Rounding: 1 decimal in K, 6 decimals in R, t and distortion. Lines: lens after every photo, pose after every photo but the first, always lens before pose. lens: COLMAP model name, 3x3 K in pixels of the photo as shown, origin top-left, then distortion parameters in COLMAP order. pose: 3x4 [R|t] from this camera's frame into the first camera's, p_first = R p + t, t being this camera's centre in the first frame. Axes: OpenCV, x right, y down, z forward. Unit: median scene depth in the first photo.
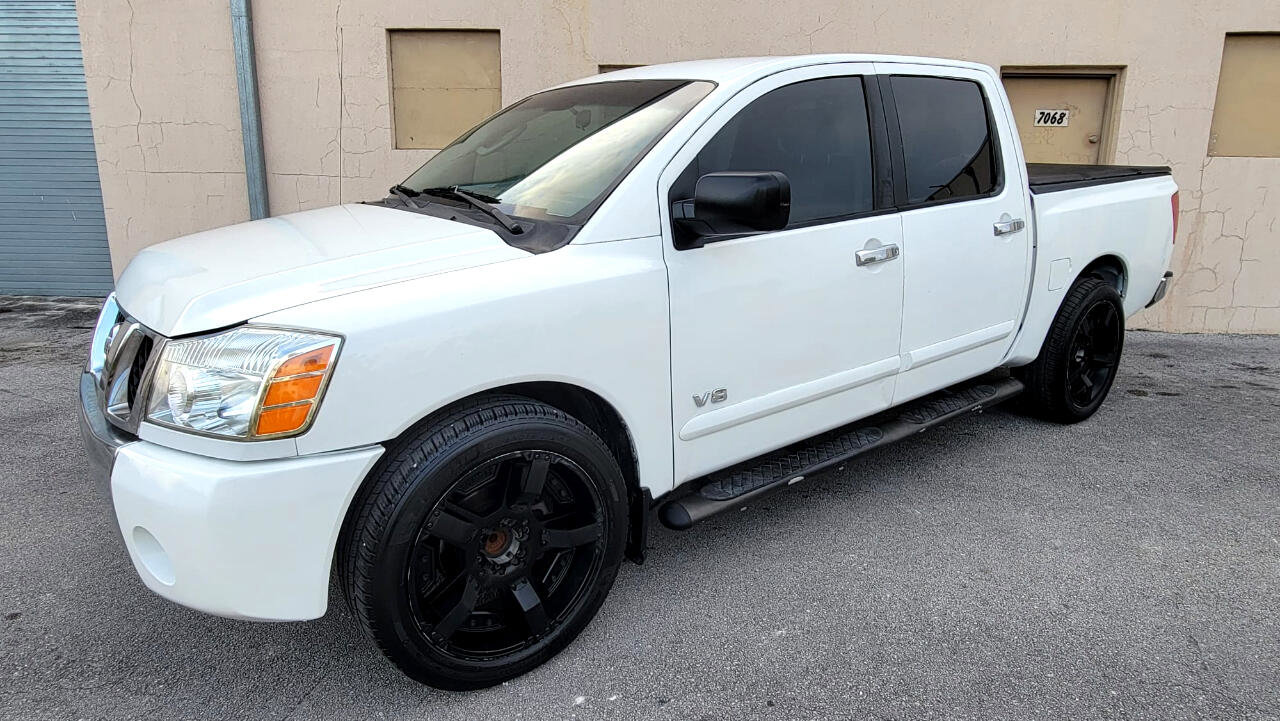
lens RADIAL K [[770.3, 0, 644.8], [0, 770.3, 352.7], [0, 0, 1]] dist [-0.004170, -0.000114]
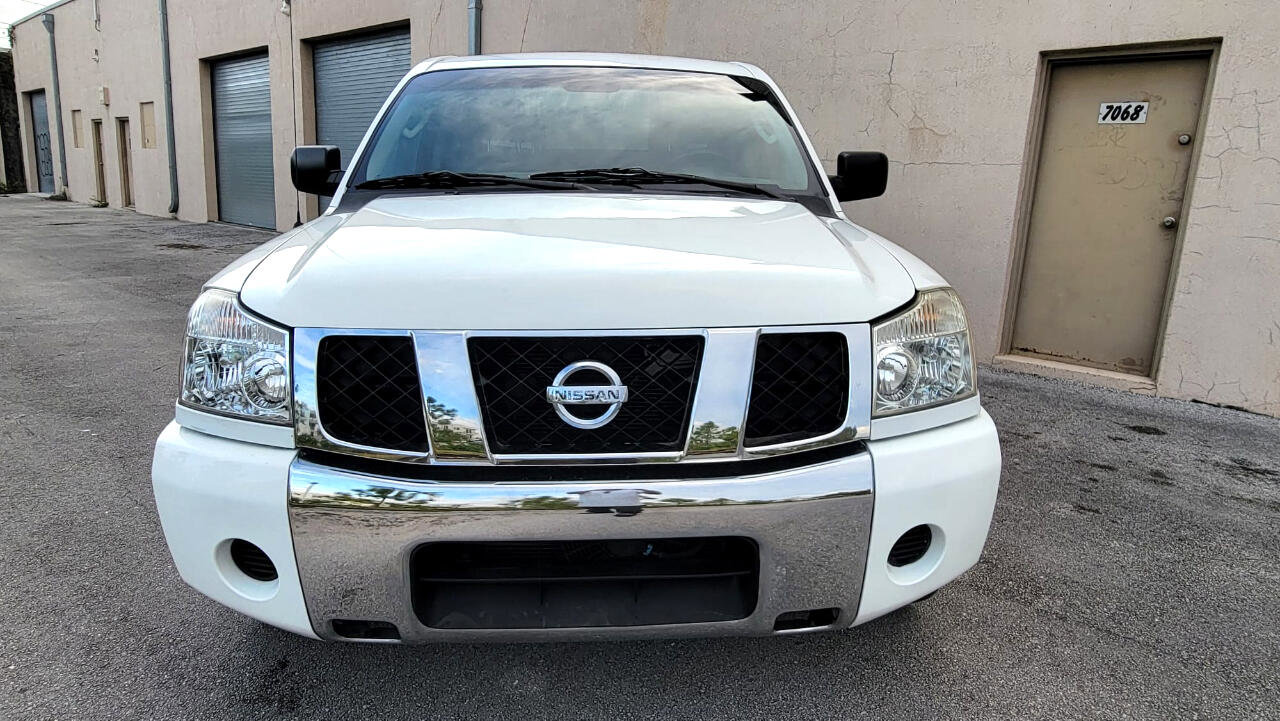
lens RADIAL K [[770.3, 0, 651.7], [0, 770.3, 355.1], [0, 0, 1]] dist [-0.004170, -0.000114]
pose [[0.774649, 0.160403, -0.611711, 0.680007], [-0.178658, 0.983403, 0.031623, -0.004559], [0.606631, 0.084790, 0.790449, 0.120560]]
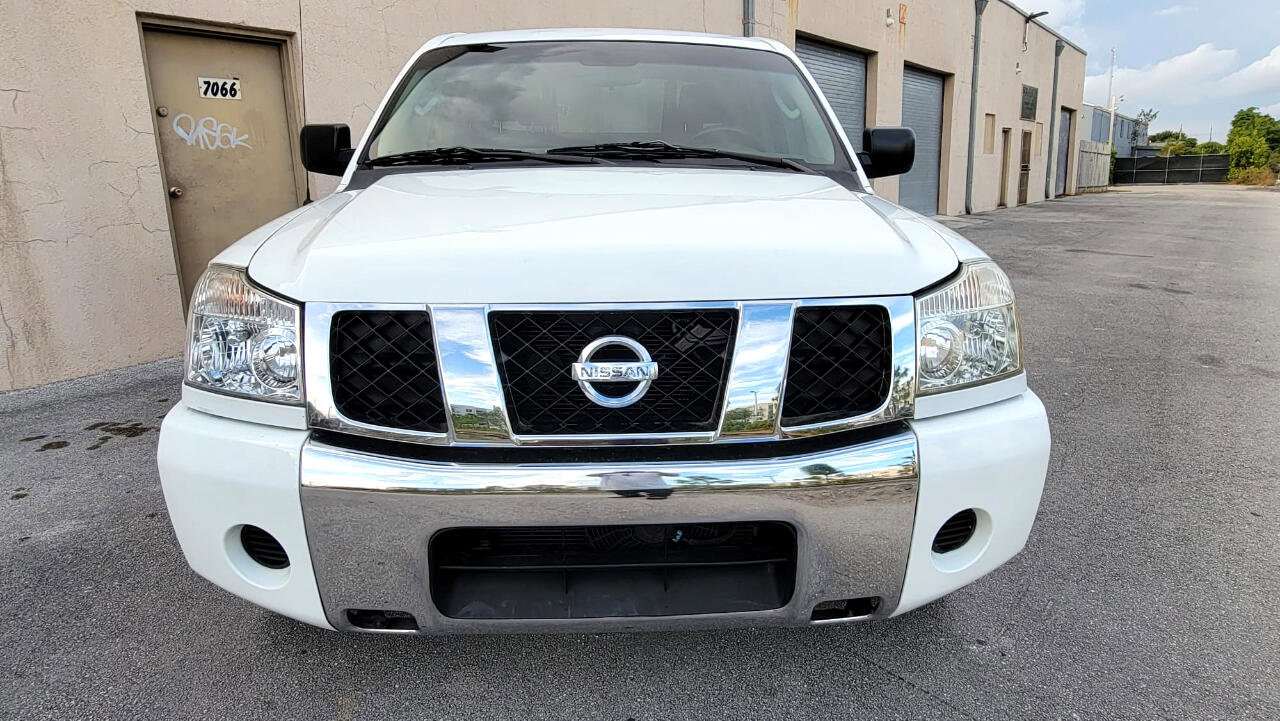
lens RADIAL K [[770.3, 0, 646.9], [0, 770.3, 360.4], [0, 0, 1]] dist [-0.004170, -0.000114]
pose [[0.582455, -0.212725, 0.784535, -0.418643], [0.205190, 0.972371, 0.111319, -0.031937], [-0.786539, 0.096141, 0.610011, 0.201283]]
